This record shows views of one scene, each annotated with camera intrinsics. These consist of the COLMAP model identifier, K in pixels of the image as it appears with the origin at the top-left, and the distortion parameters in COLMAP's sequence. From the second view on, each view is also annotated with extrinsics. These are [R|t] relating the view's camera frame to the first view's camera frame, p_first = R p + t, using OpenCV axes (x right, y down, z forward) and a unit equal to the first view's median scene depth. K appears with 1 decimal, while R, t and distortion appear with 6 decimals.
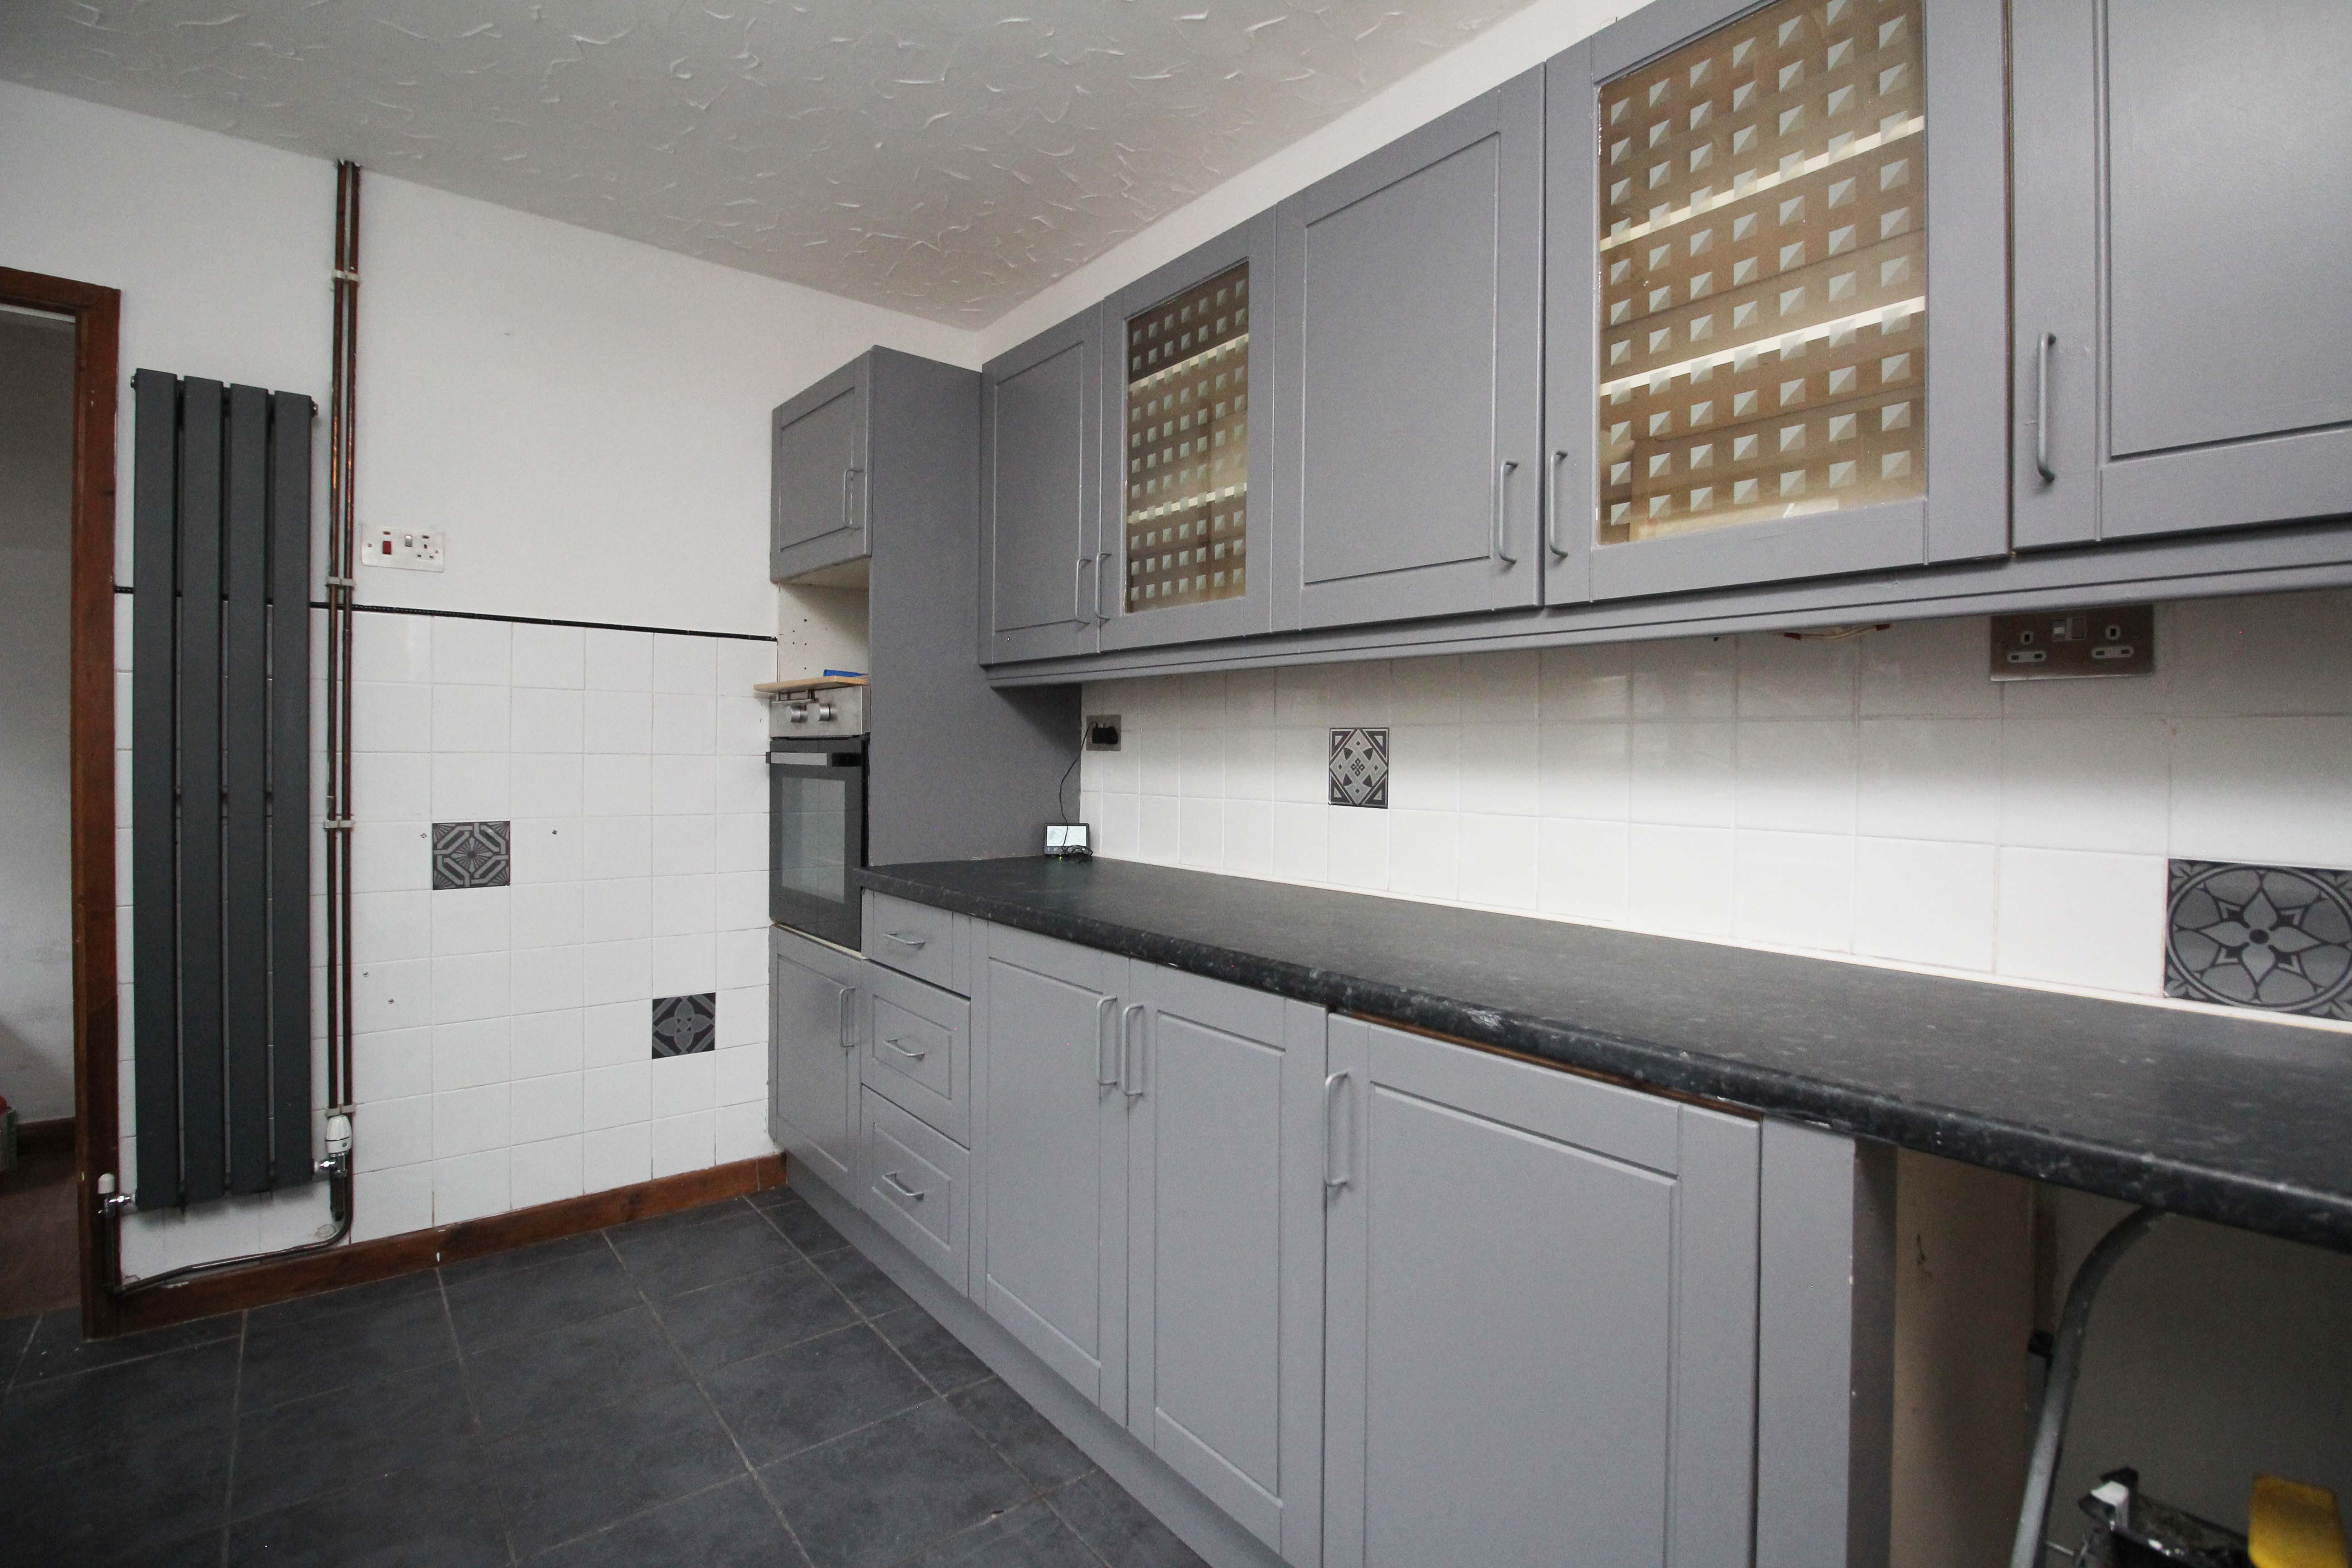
lens RADIAL K [[1089.1, 0, 1176.1], [0, 1089.1, 760.3], [0, 0, 1]] dist [0.002924, -0.013865]
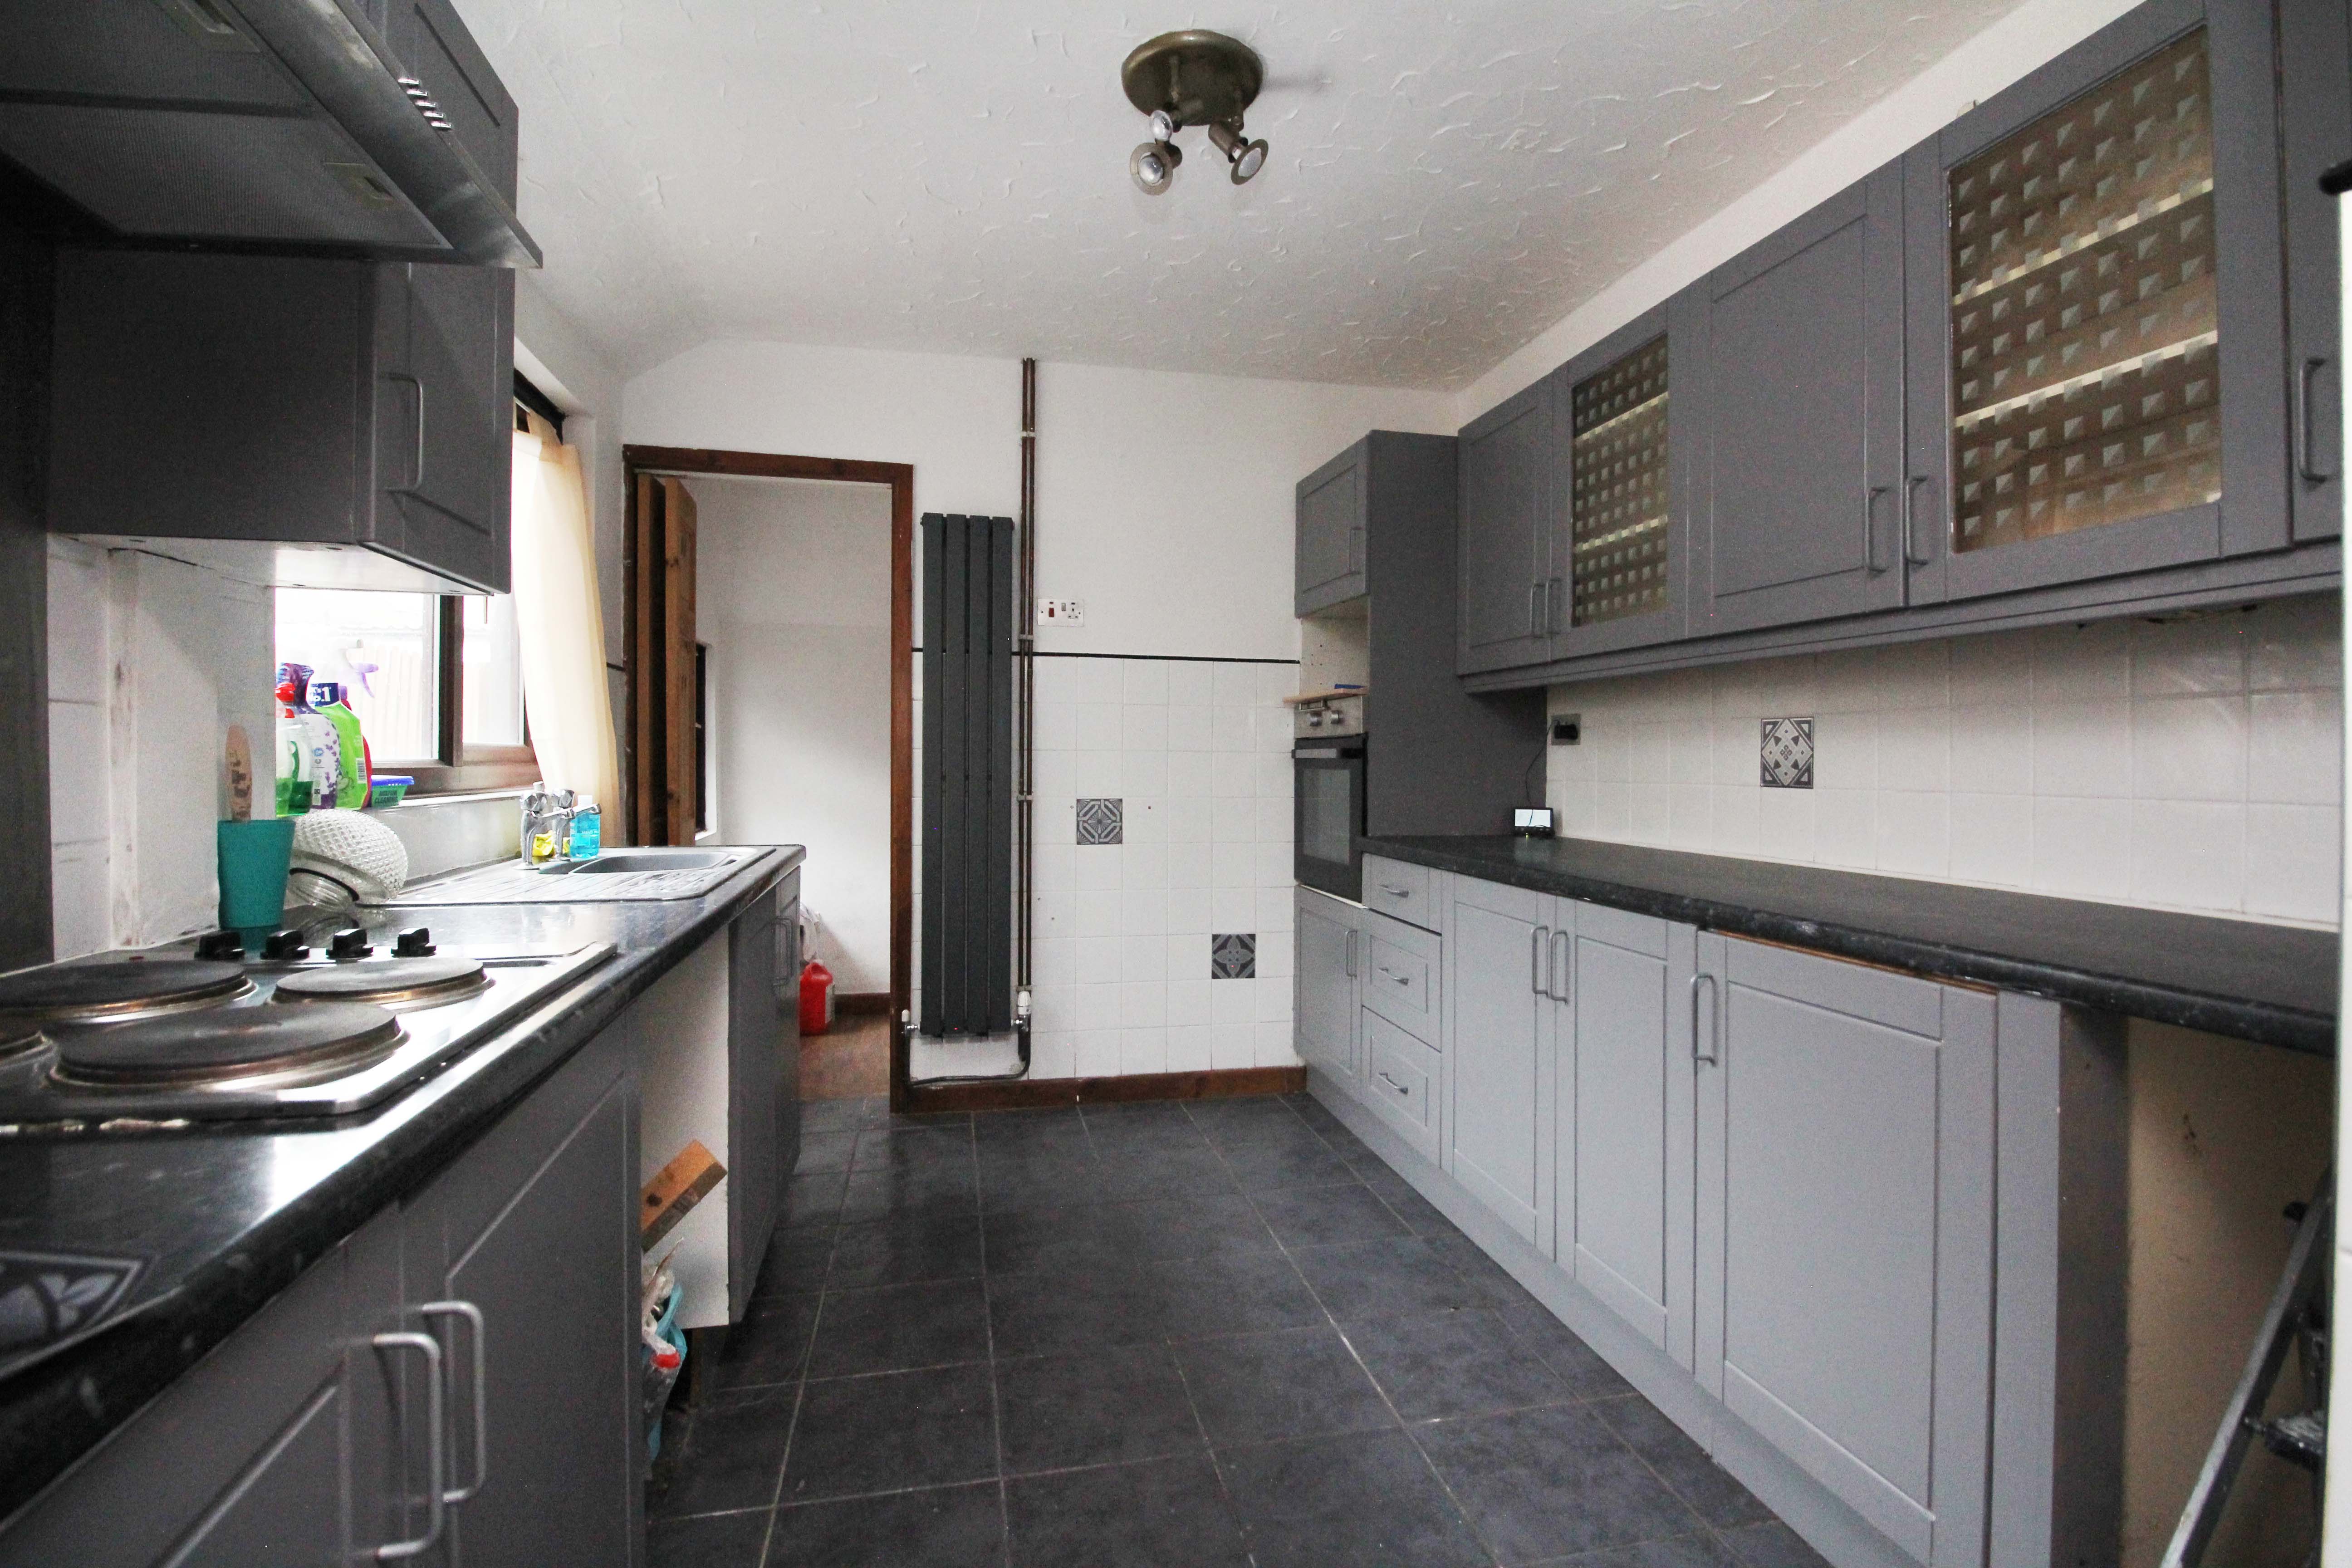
lens RADIAL K [[1089.1, 0, 1176.1], [0, 1089.1, 760.3], [0, 0, 1]] dist [0.002924, -0.013865]
pose [[0.893681, -0.004995, -0.448676, 0.105703], [-0.000550, 0.999925, -0.012228, 0.027813], [0.448703, 0.011174, 0.893611, -0.283956]]
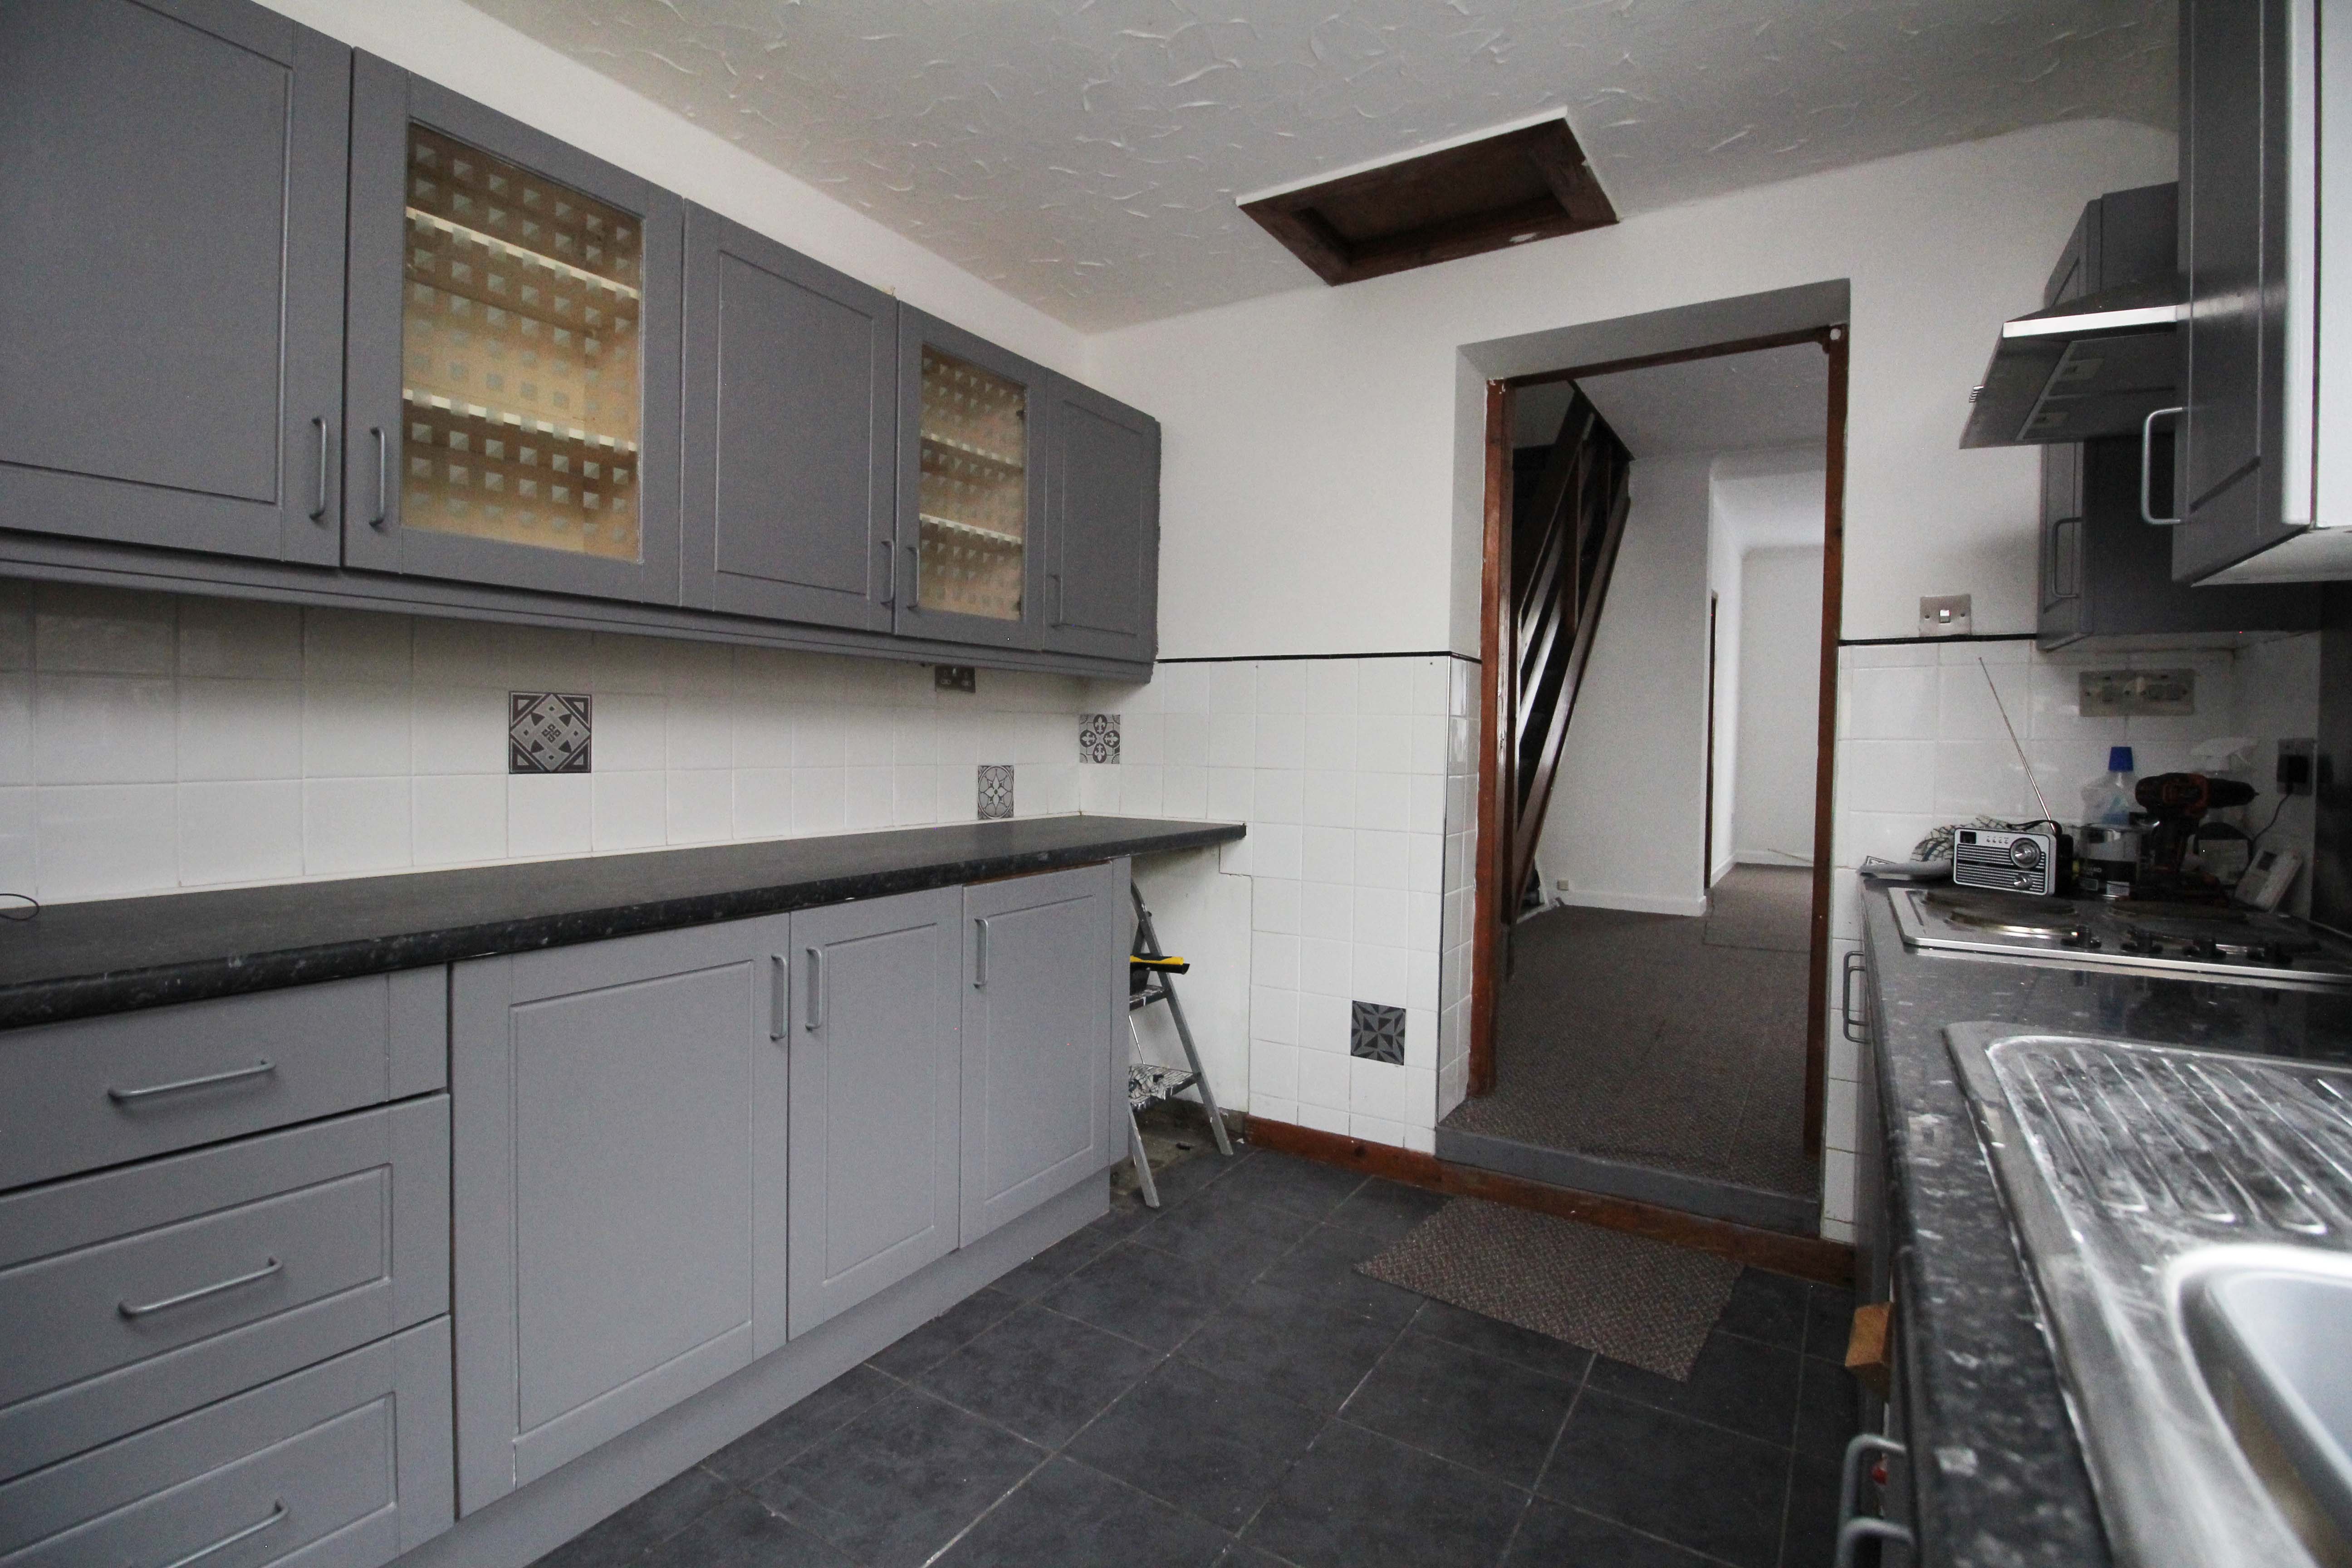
lens RADIAL K [[1089.1, 0, 1176.1], [0, 1089.1, 760.3], [0, 0, 1]] dist [0.002924, -0.013865]
pose [[-0.324733, -0.037247, 0.945072, -0.924693], [-0.012166, 0.999306, 0.035204, -0.010270], [-0.945727, -0.000066, -0.324961, 0.770262]]
